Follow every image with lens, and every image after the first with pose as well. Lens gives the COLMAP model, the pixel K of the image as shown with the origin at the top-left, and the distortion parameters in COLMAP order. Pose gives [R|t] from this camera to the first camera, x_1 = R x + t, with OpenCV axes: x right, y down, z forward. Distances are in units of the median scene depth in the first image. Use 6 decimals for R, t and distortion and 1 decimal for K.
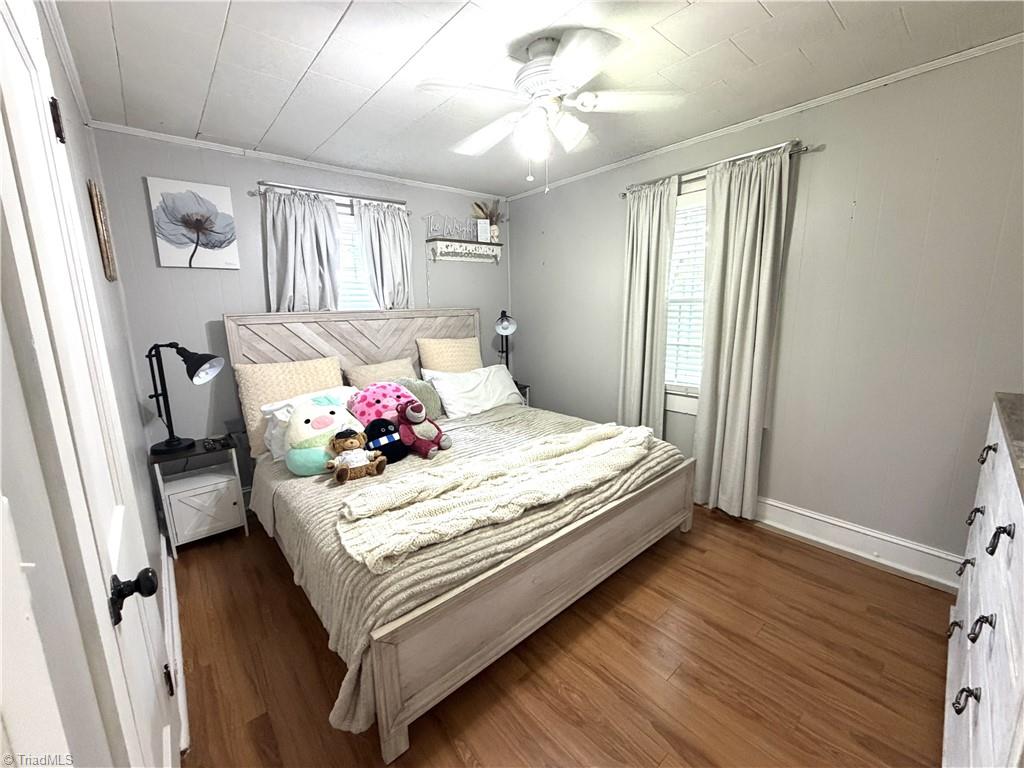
lens RADIAL K [[408.8, 0, 510.0], [0, 408.8, 384.2], [0, 0, 1]] dist [-0.001160, 0.000284]
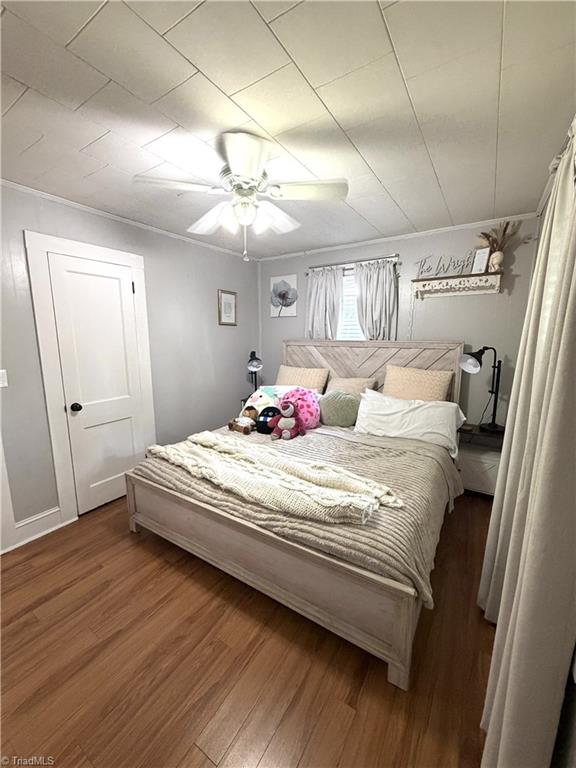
lens RADIAL K [[306.6, 0, 288.0], [0, 306.6, 384.0], [0, 0, 1]] dist [-0.001160, 0.000284]
pose [[0.287360, 0.178935, -0.940960, 0.865491], [-0.188763, 0.973708, 0.127516, -0.179148], [0.939038, 0.140975, 0.313581, 0.673063]]
